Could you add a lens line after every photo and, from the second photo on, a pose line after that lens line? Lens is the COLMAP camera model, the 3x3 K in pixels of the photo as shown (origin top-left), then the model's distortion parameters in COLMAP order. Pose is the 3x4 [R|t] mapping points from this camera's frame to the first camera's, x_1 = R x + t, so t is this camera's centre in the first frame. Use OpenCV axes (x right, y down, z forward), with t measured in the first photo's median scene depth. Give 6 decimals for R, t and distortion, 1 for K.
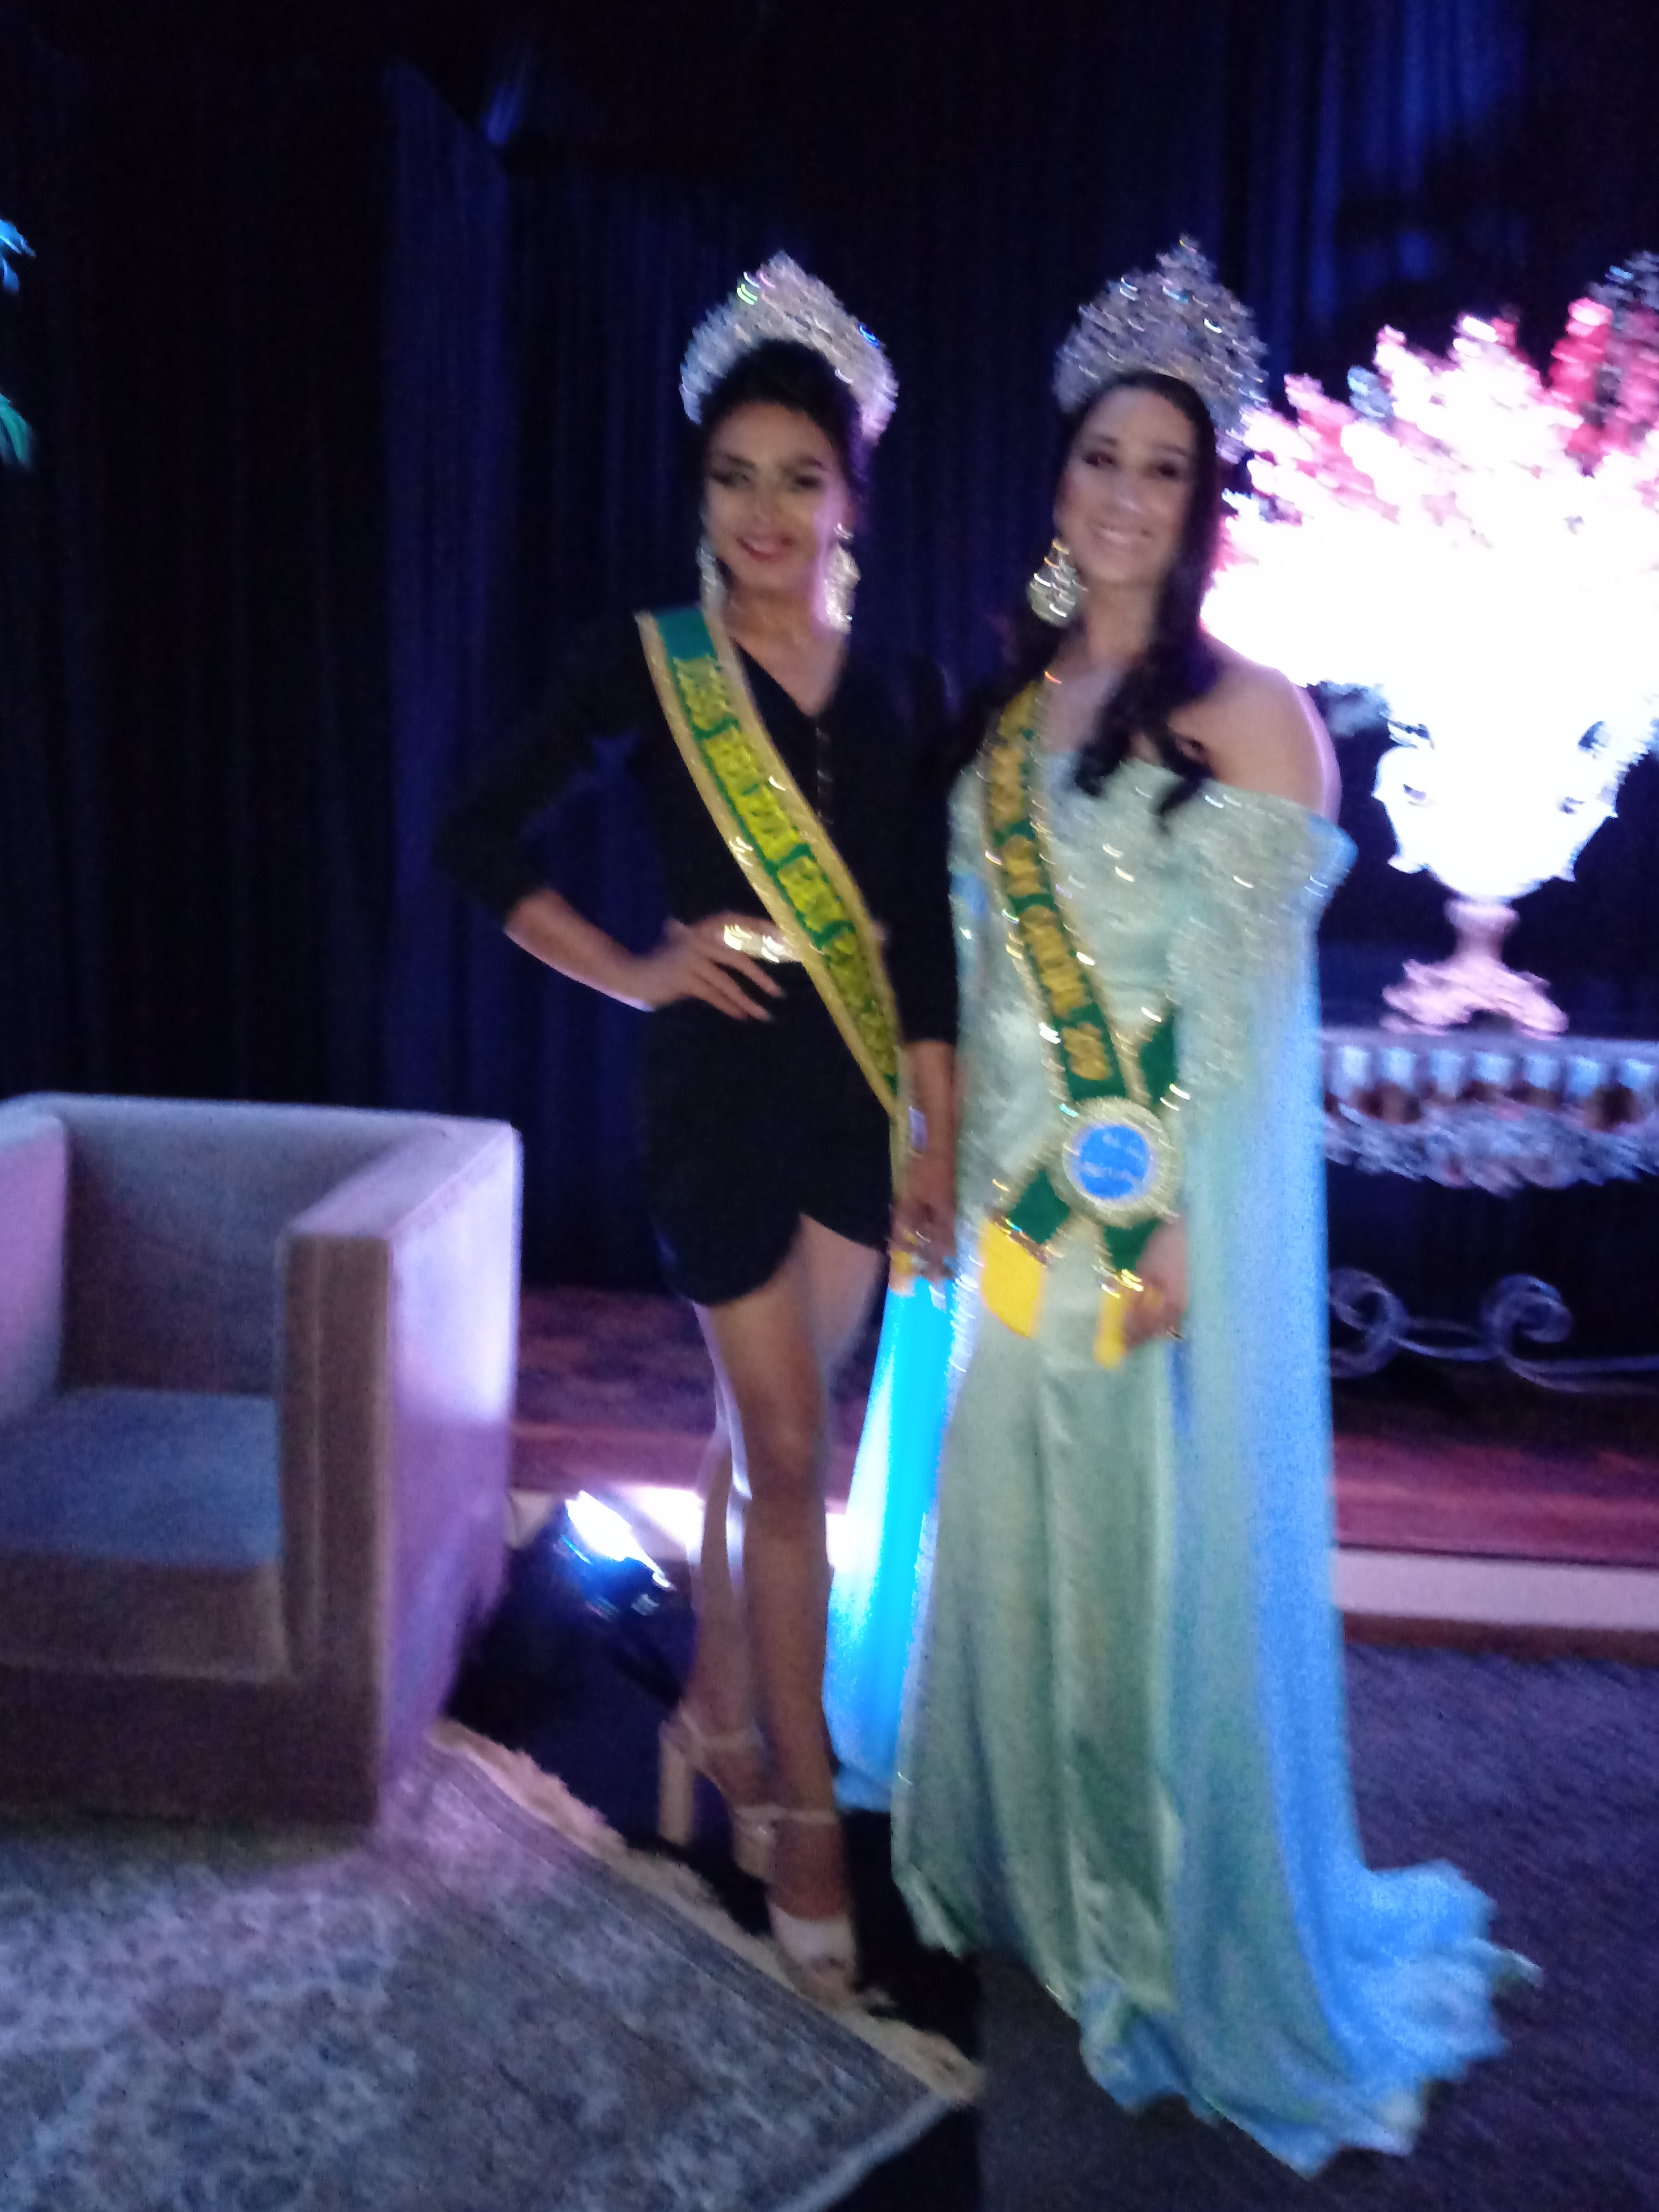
lens RADIAL K [[1744.0, 0, 911.3], [0, 1744.0, 1105.3], [0, 0, 1]] dist [0.043210, -0.006675]
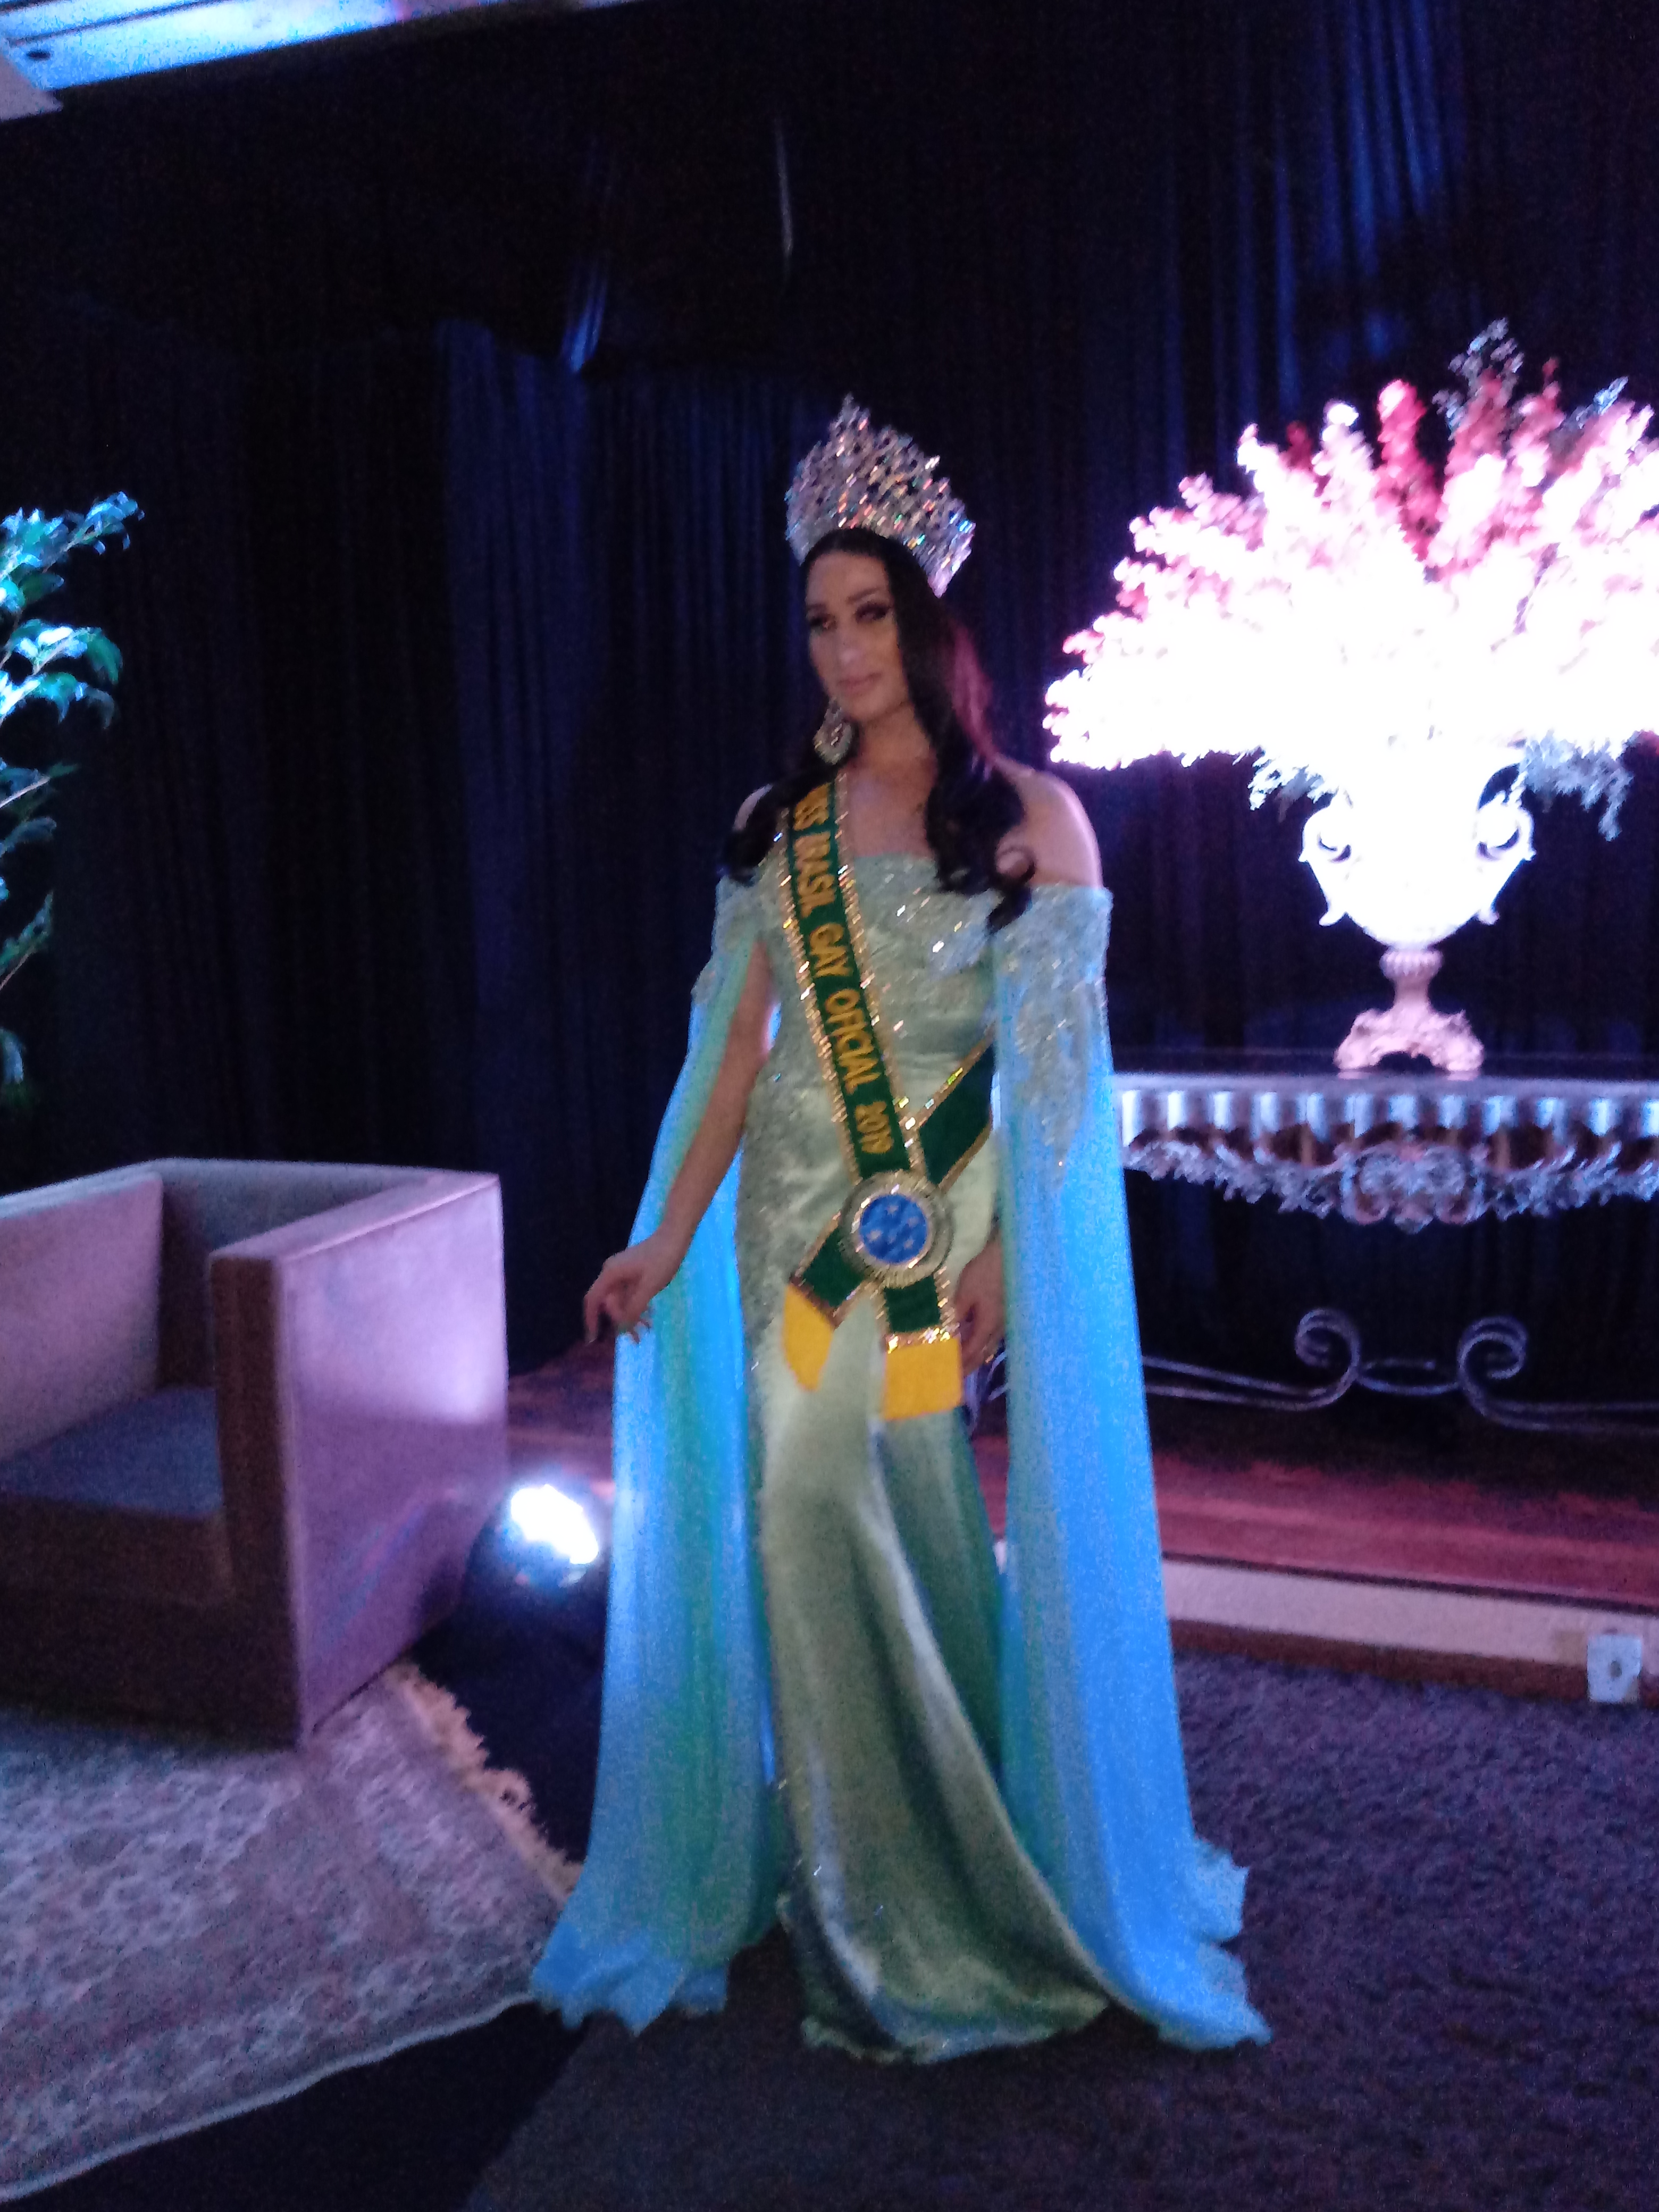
lens RADIAL K [[1744.0, 0, 911.3], [0, 1744.0, 1105.3], [0, 0, 1]] dist [0.043210, -0.006675]
pose [[0.959489, -0.028056, -0.280345, 0.345019], [0.016377, 0.998901, -0.043913, 0.017021], [0.281269, 0.037543, 0.958894, -0.071754]]
